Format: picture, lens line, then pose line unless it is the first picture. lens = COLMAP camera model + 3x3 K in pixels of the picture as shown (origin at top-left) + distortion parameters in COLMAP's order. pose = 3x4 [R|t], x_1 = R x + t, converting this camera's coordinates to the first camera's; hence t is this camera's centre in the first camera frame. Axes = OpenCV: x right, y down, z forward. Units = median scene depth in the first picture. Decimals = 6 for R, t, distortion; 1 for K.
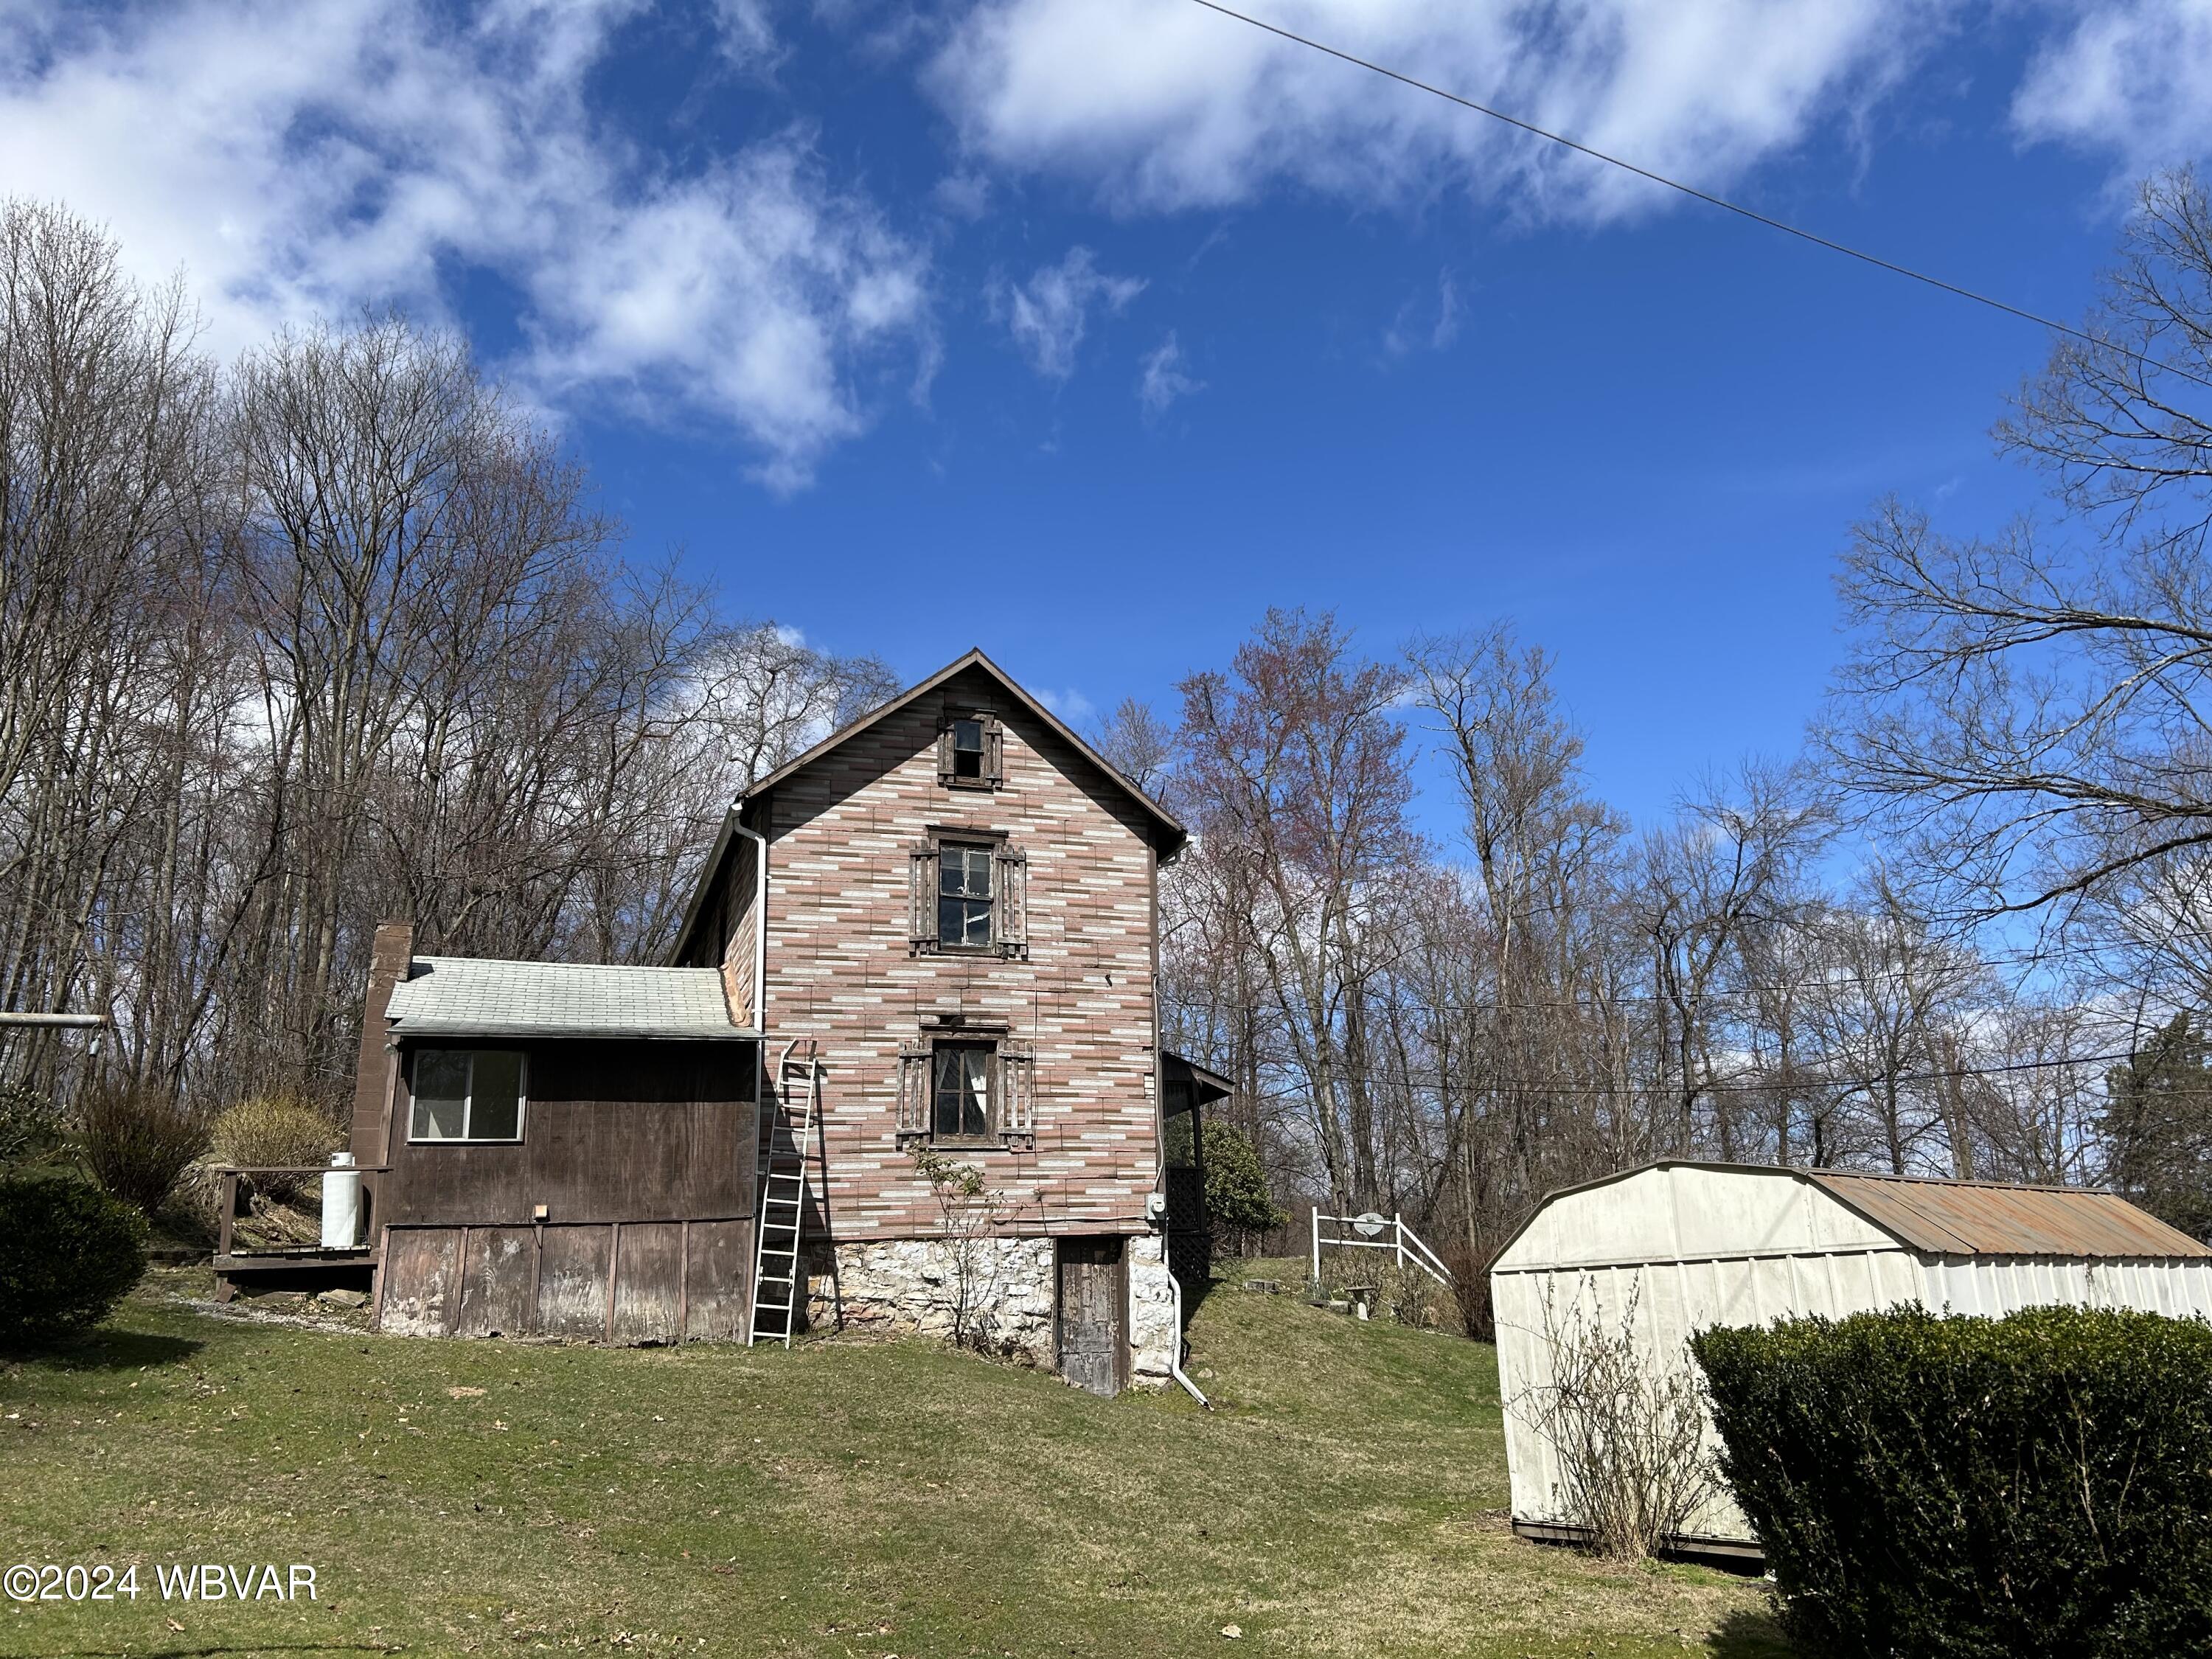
lens RADIAL K [[1662.9, 0, 1113.9], [0, 1662.9, 812.2], [0, 0, 1]] dist [0.075910, -0.011330]
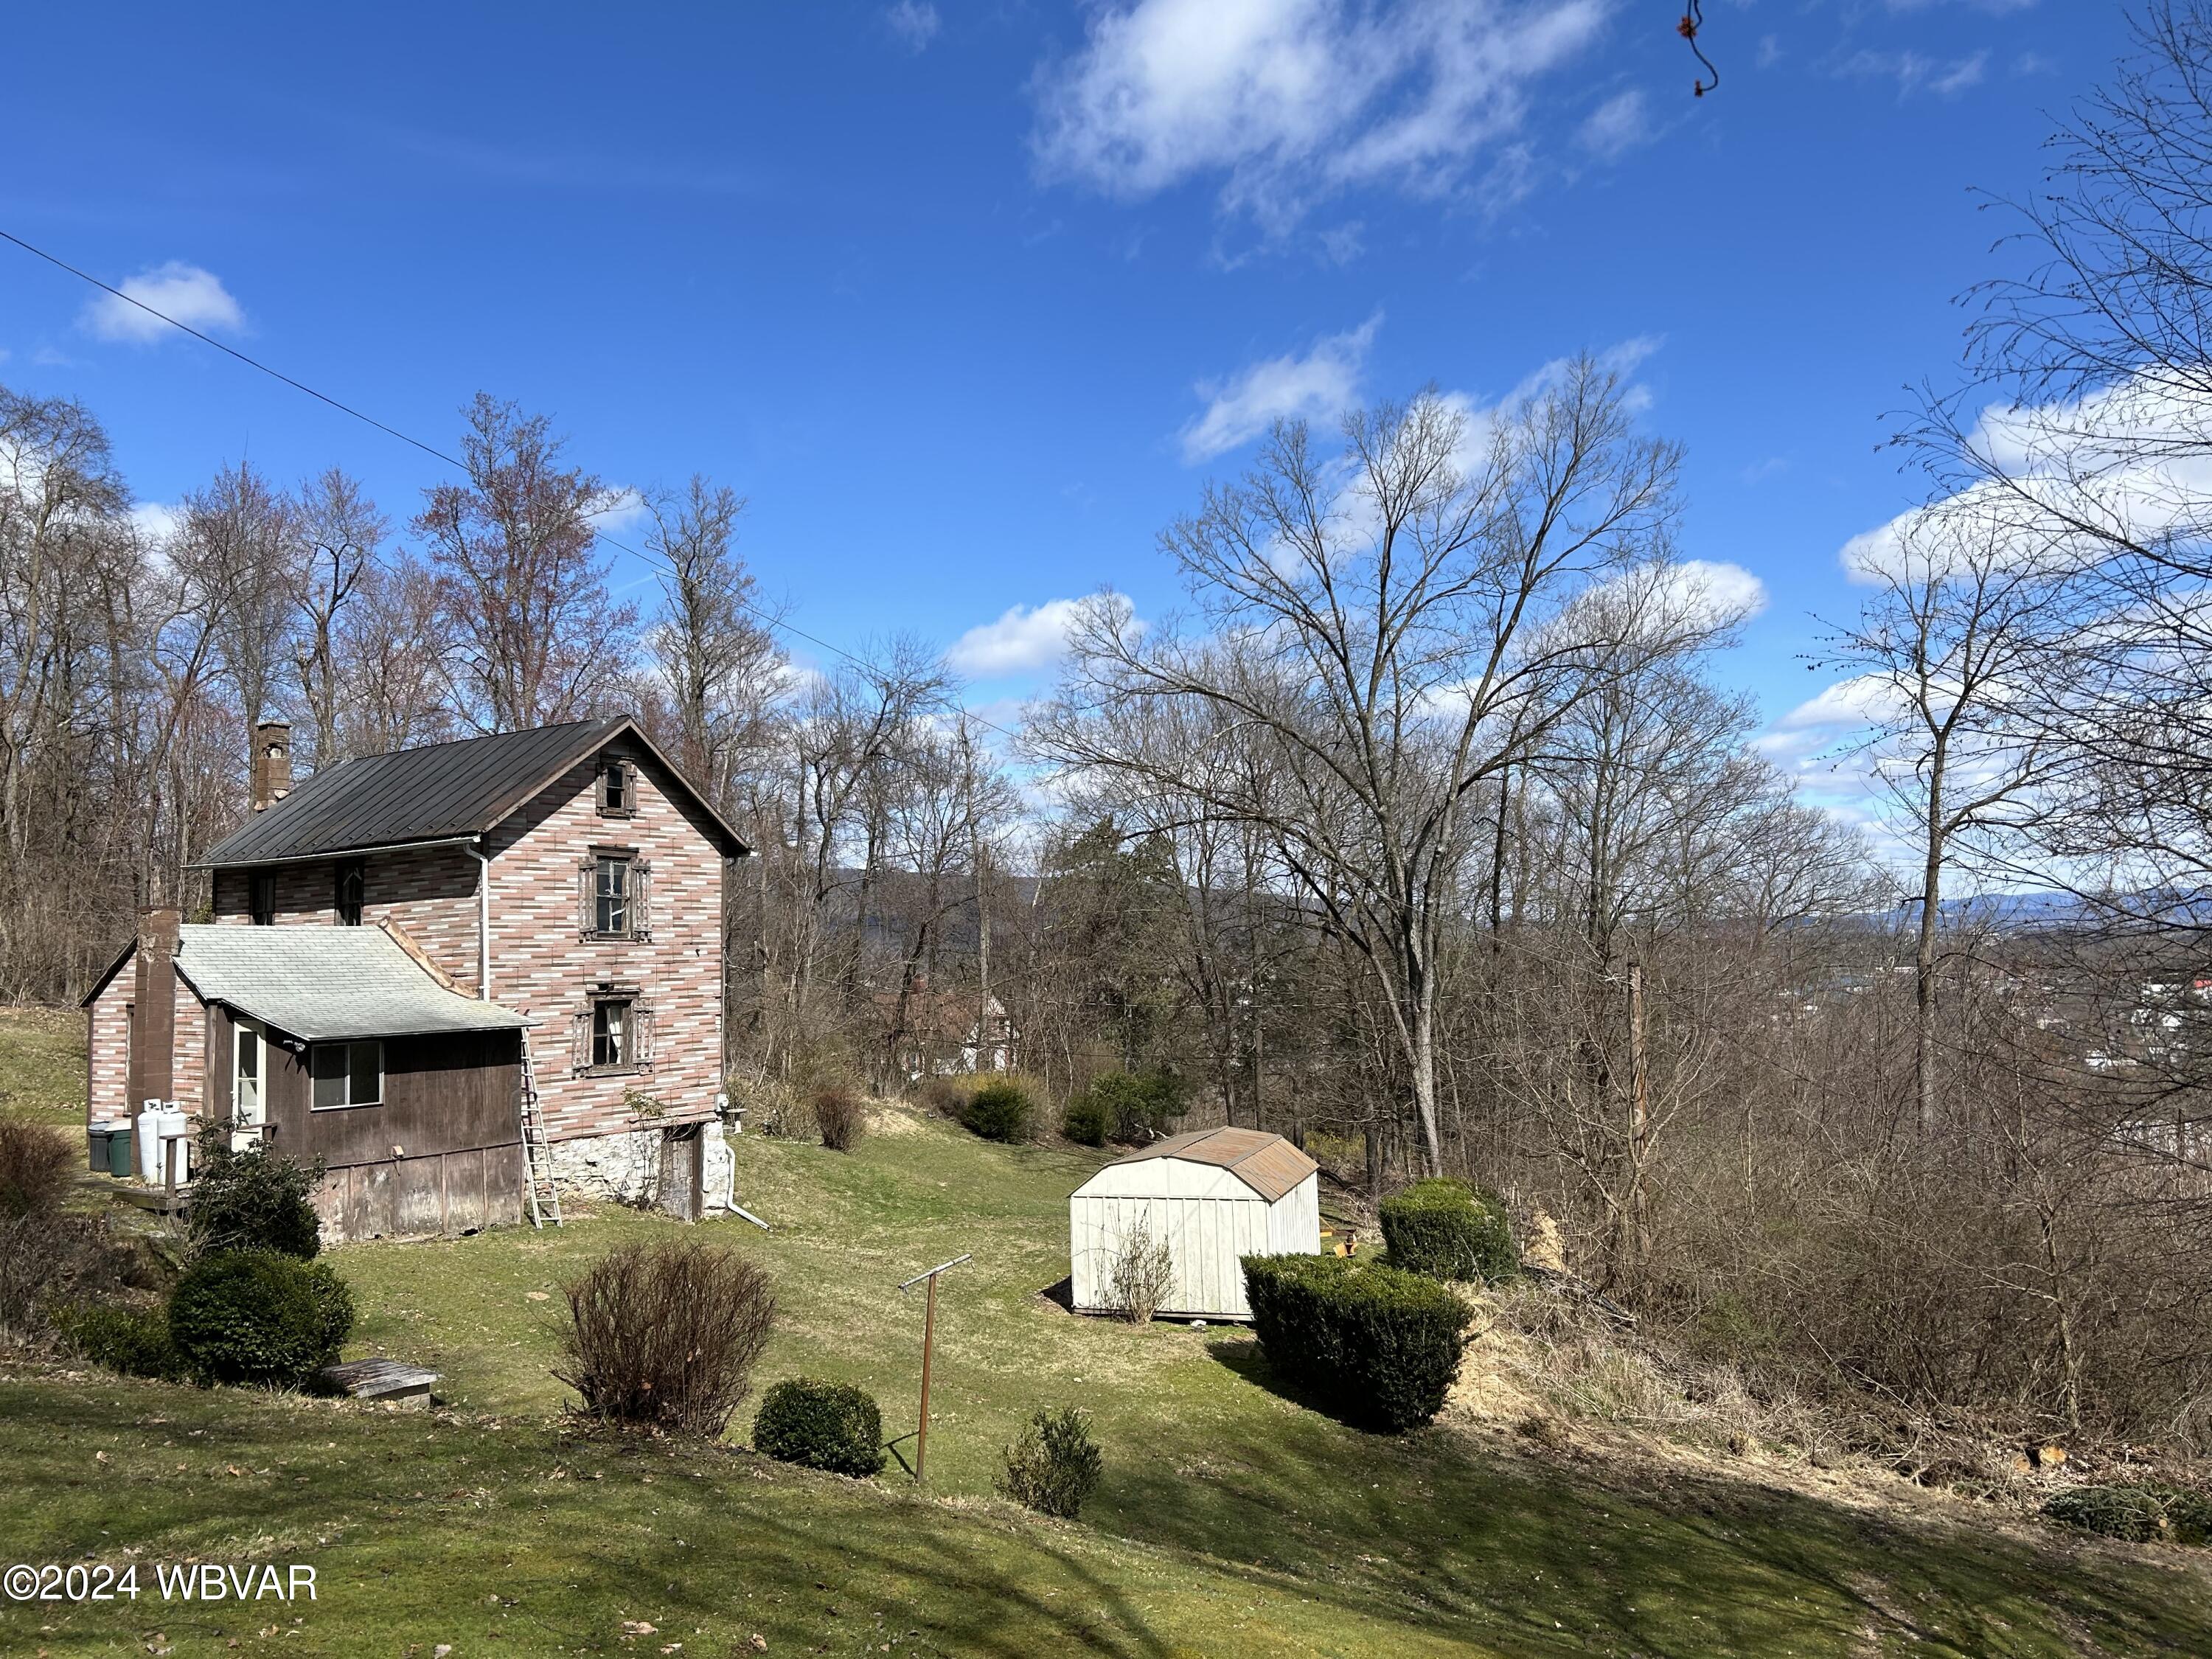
lens RADIAL K [[1662.9, 0, 1105.7], [0, 1662.9, 834.0], [0, 0, 1]] dist [0.075910, -0.011330]
pose [[0.821443, 0.056342, 0.567501, -0.572421], [-0.172130, 0.973193, 0.152535, -0.299333], [-0.543693, -0.222983, 0.809121, -0.377421]]
